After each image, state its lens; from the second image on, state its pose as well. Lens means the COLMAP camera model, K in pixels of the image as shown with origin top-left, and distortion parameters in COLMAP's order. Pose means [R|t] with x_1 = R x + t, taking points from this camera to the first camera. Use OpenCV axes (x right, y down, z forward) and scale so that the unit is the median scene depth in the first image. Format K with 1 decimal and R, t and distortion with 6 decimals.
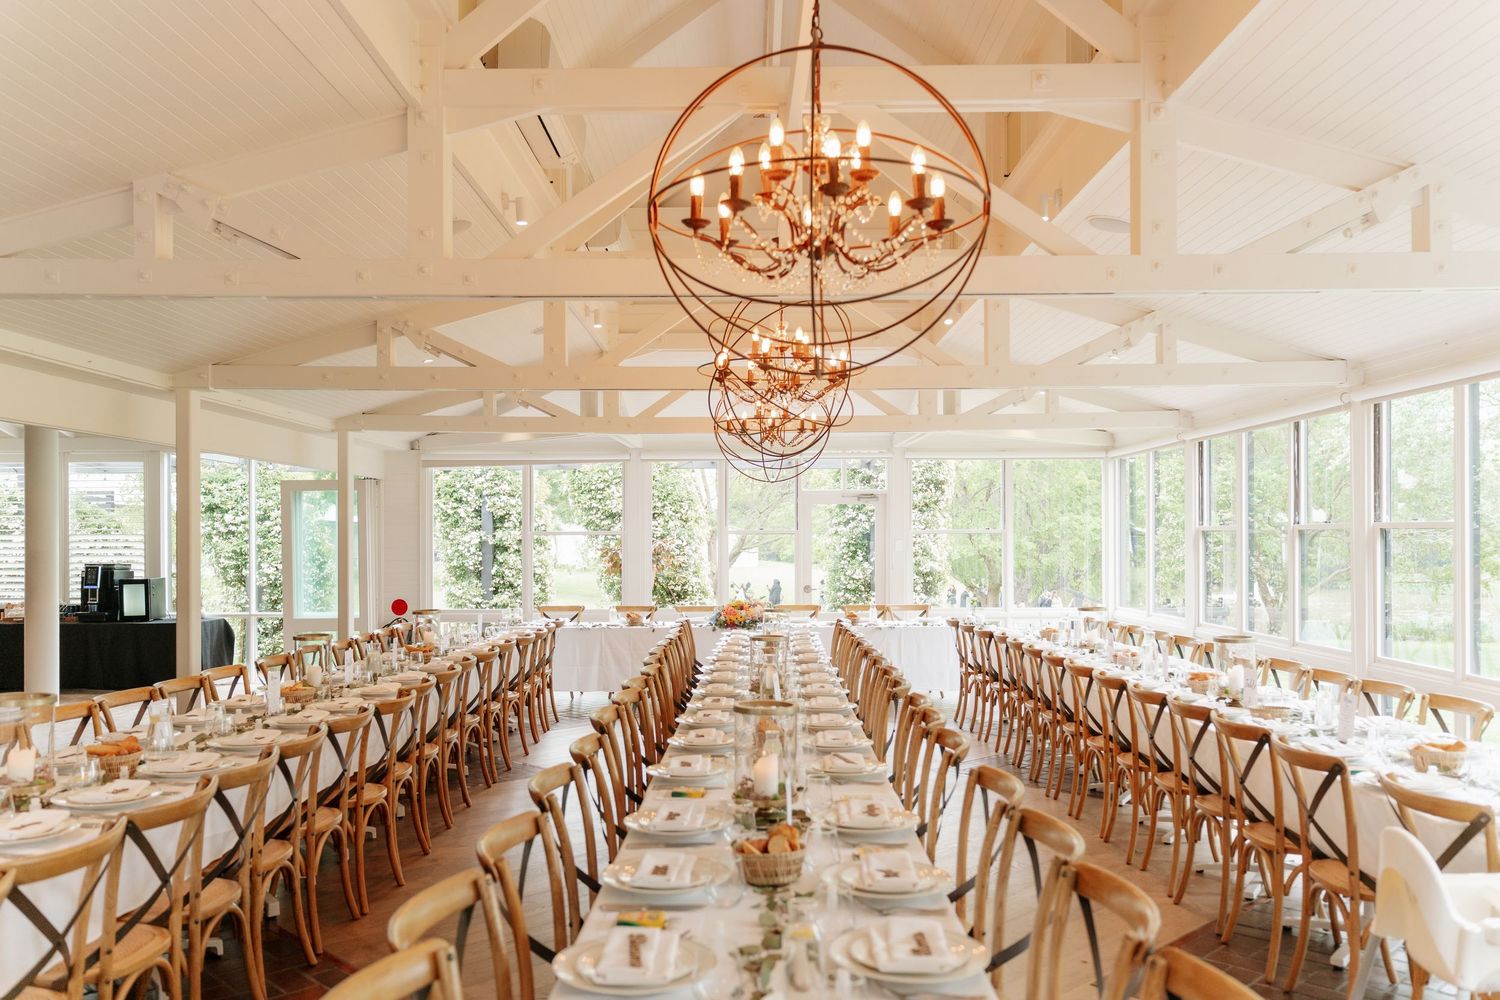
lens RADIAL K [[1206.7, 0, 737.9], [0, 1206.7, 531.7], [0, 0, 1]] dist [-0.003044, -0.007465]
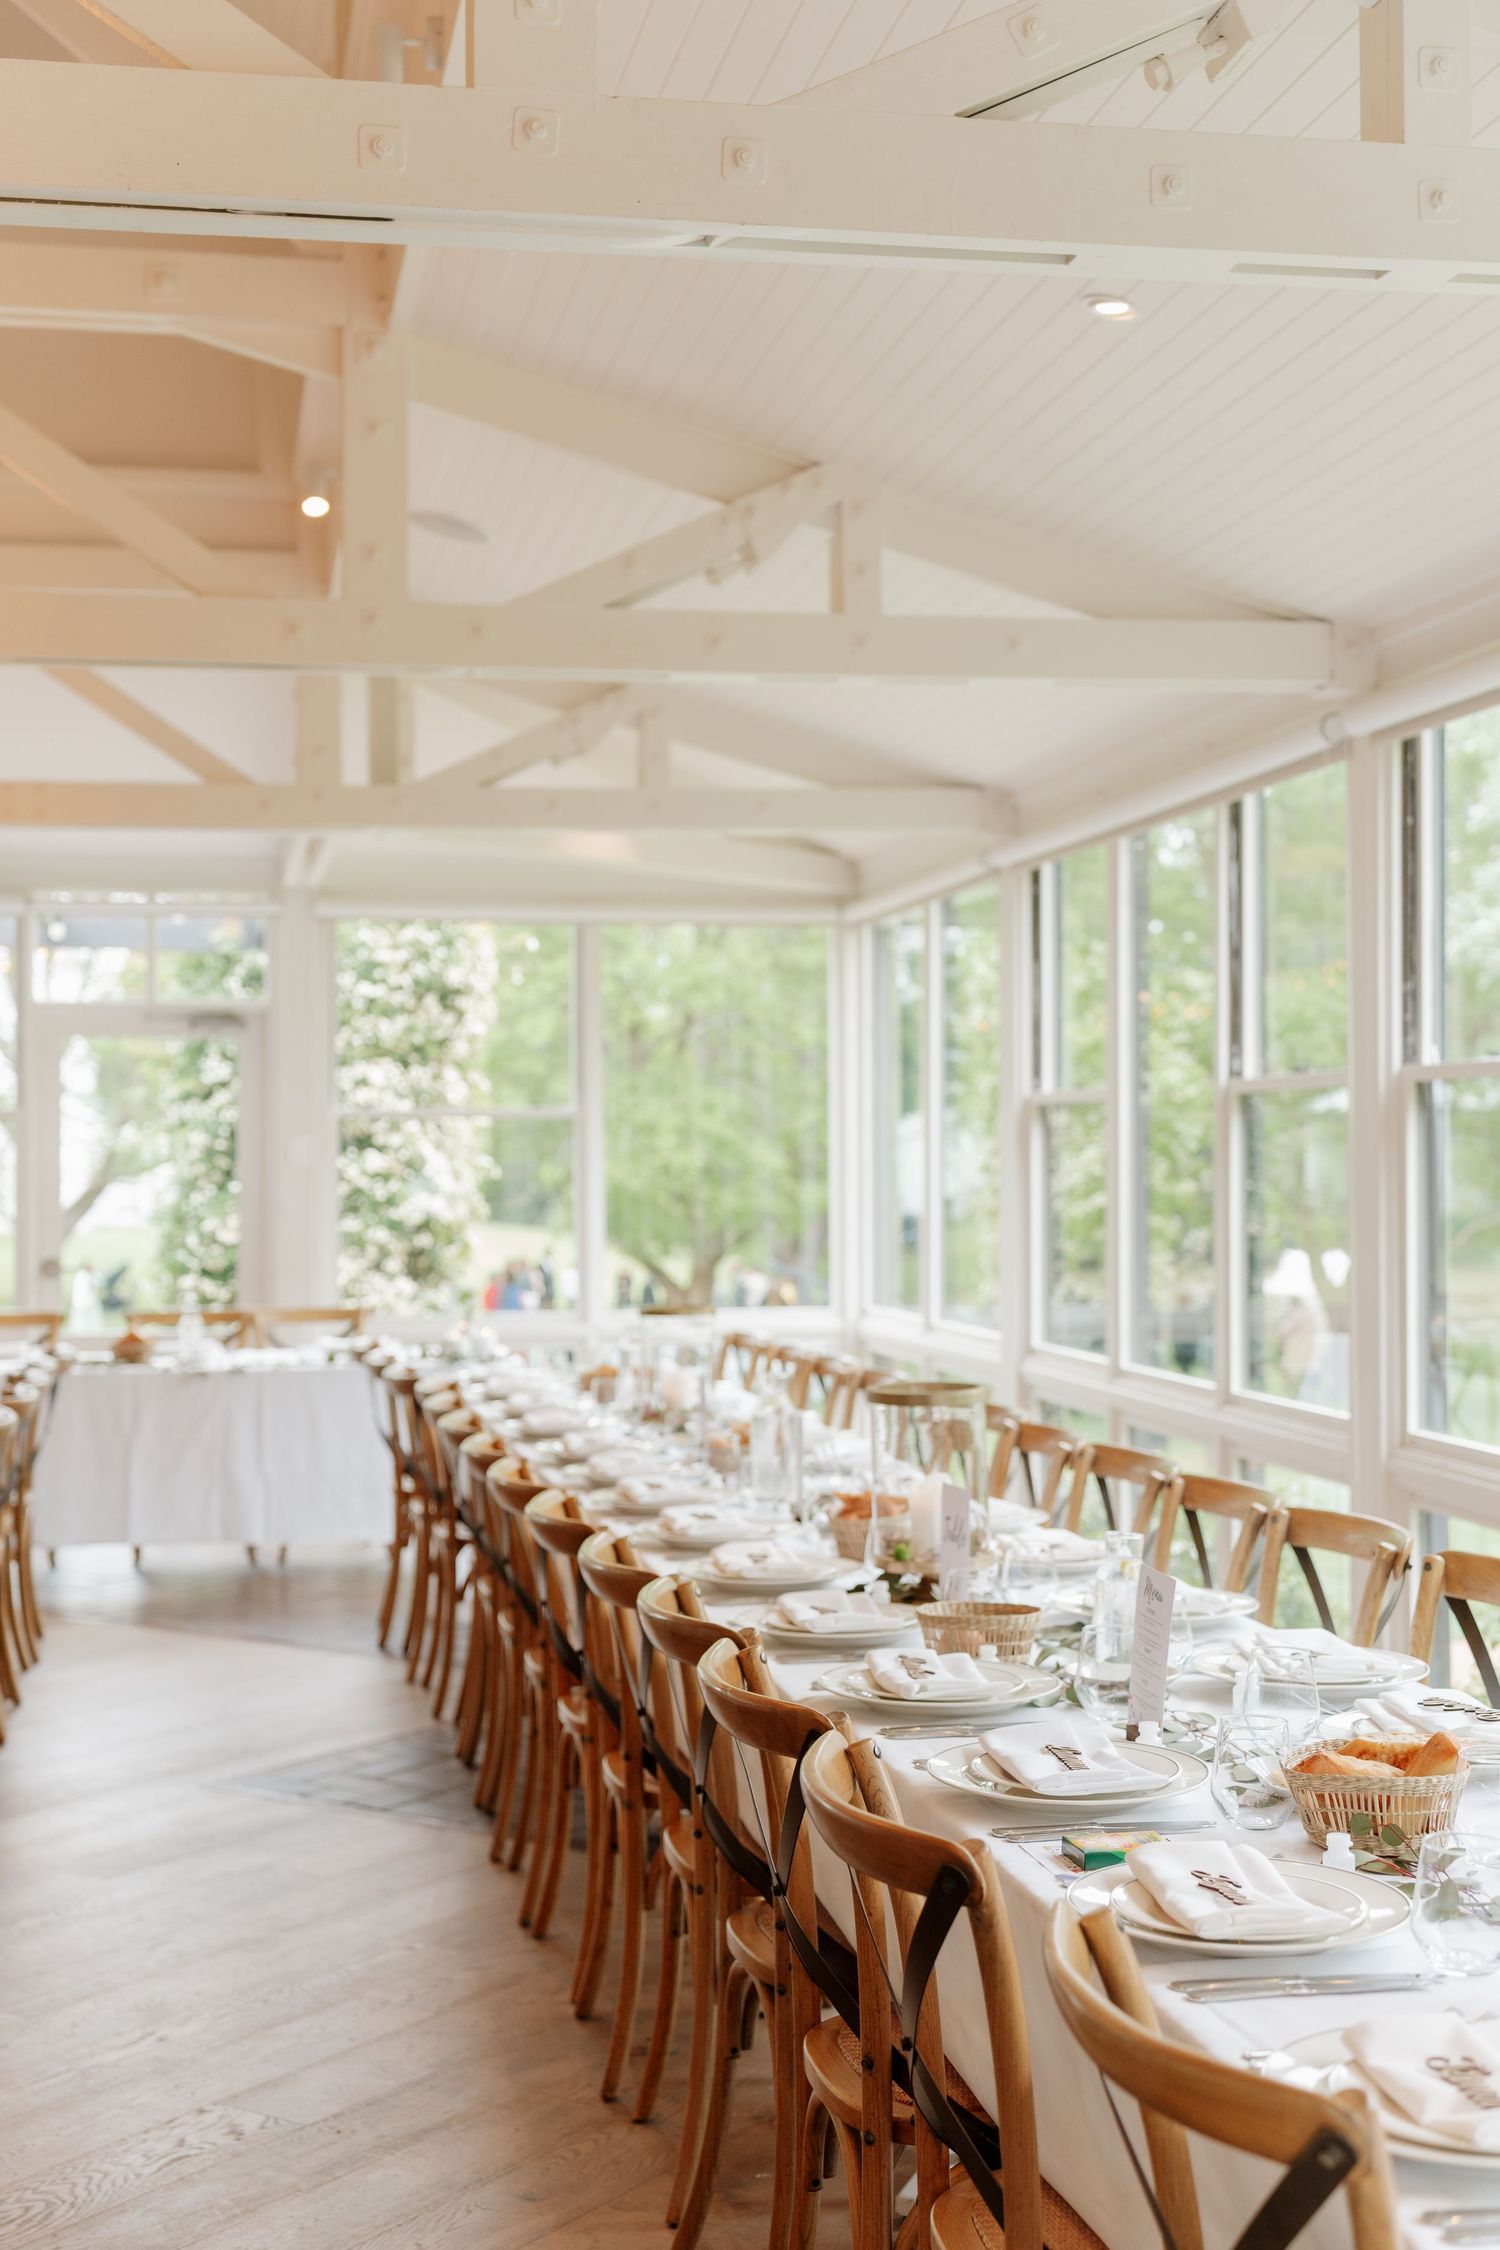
lens RADIAL K [[2770.1, 0, 749.9], [0, 2770.1, 1125.0], [0, 0, 1]] dist [-0.002704, 0.000000]
pose [[0.982331, 0.002422, 0.187135, 0.171623], [-0.000788, 0.999961, -0.008806, 0.017639], [-0.187149, 0.008503, 0.982295, 0.205711]]
